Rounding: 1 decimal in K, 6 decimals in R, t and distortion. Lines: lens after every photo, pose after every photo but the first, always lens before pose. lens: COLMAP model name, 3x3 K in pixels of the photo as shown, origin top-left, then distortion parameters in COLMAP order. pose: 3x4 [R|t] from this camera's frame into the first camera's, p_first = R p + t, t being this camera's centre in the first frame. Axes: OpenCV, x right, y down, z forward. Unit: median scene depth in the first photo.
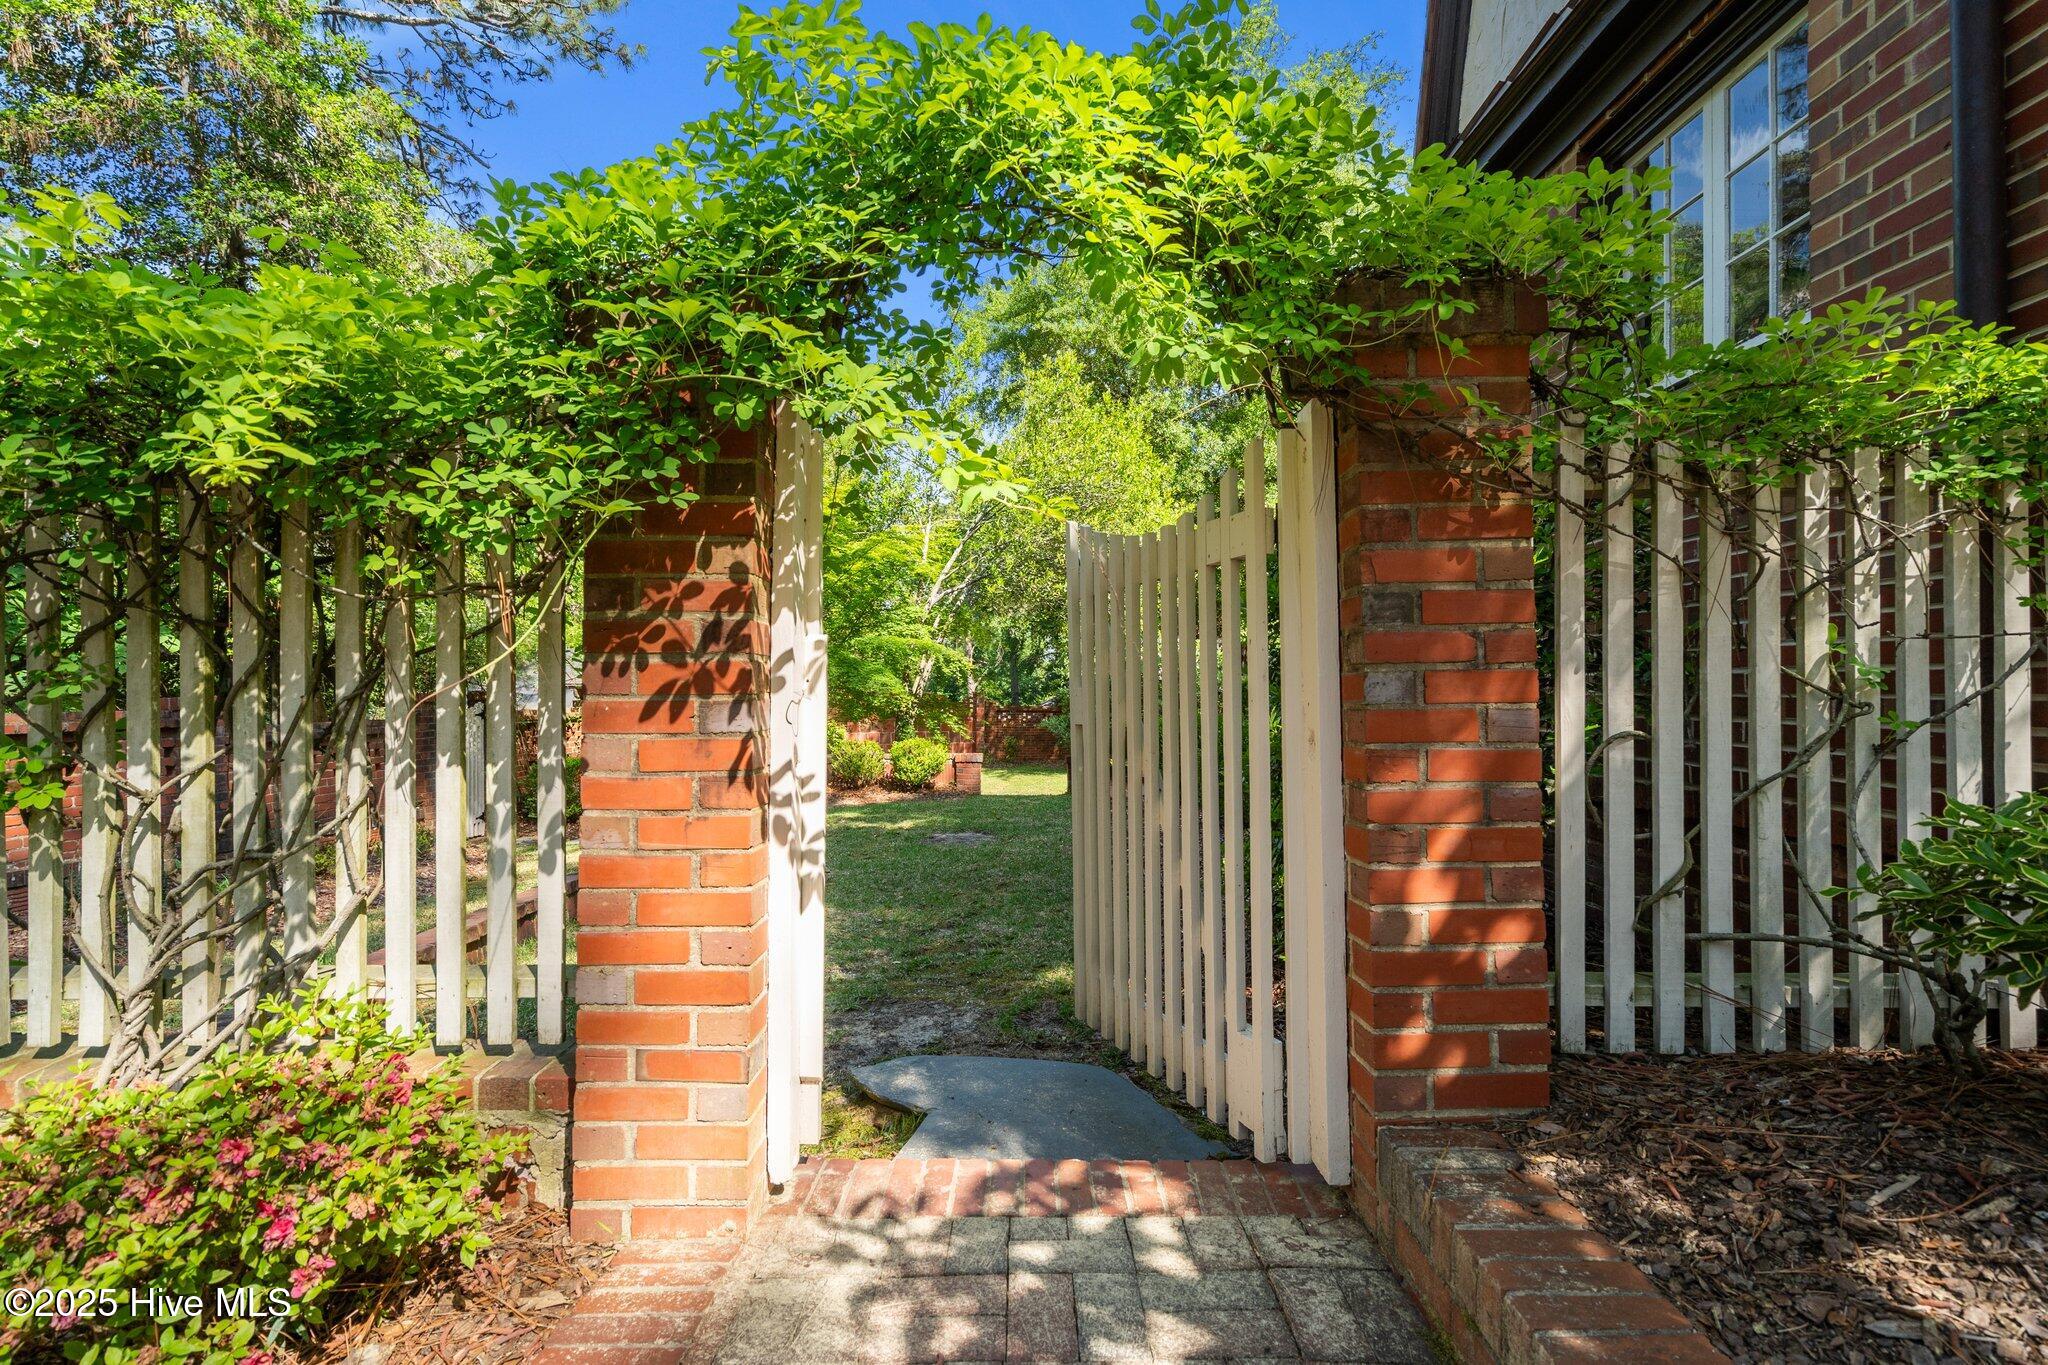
lens RADIAL K [[935.8, 0, 1023.0], [0, 935.8, 684.5], [0, 0, 1]] dist [-0.001561, 0.001372]
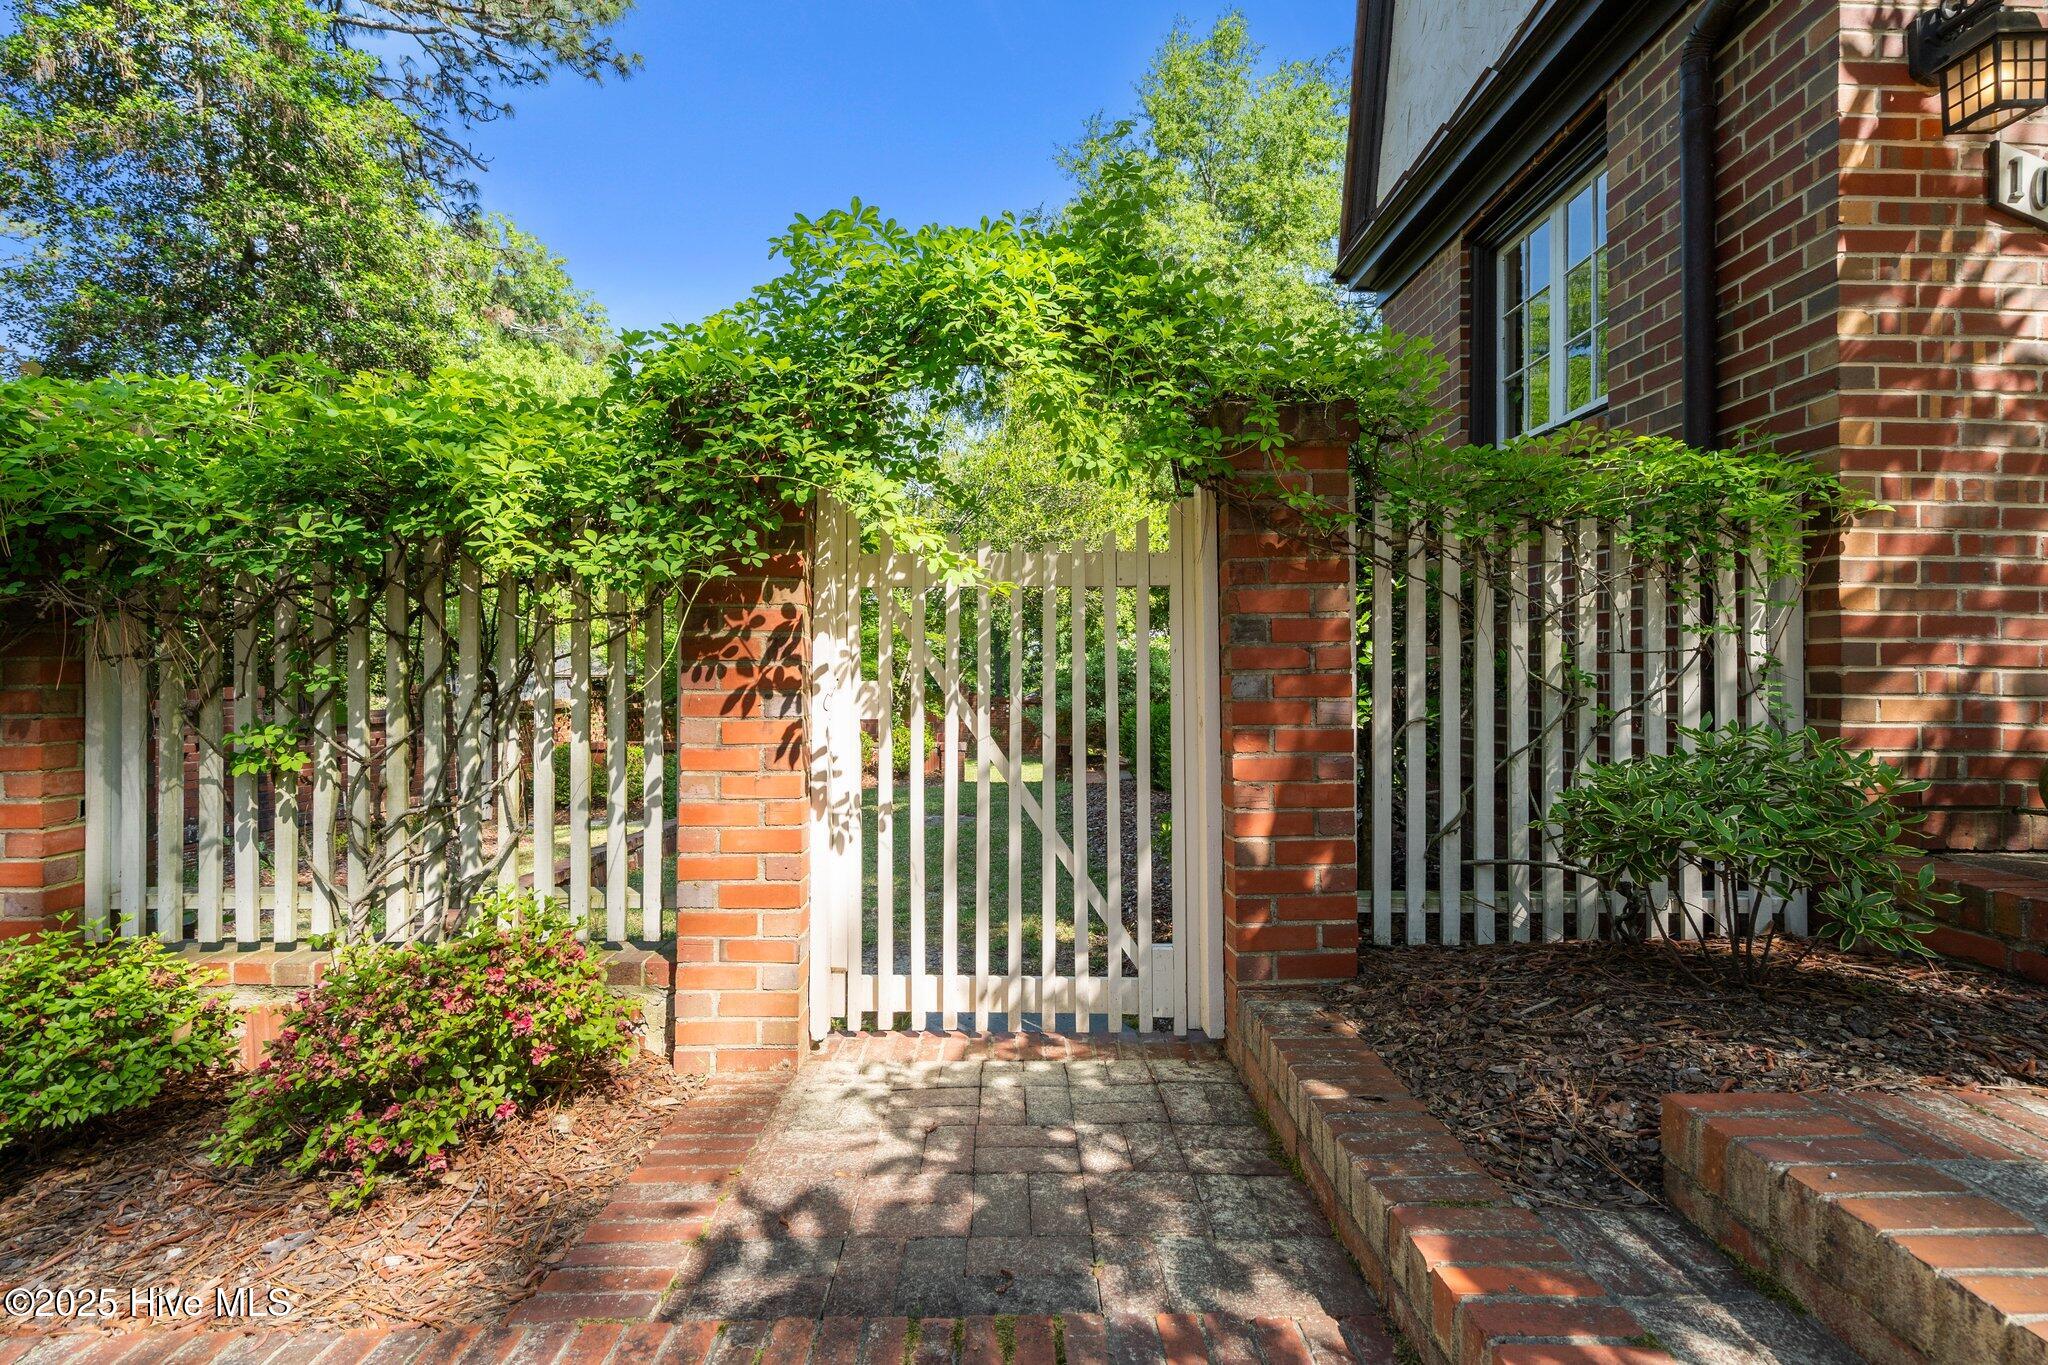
lens RADIAL K [[935.8, 0, 1026.9], [0, 935.8, 676.2], [0, 0, 1]] dist [-0.001561, 0.001372]
pose [[0.999811, 0.002676, 0.019270, 0.023217], [-0.002679, 0.999996, 0.000105, -0.010712], [-0.019270, -0.000157, 0.999814, -0.402942]]
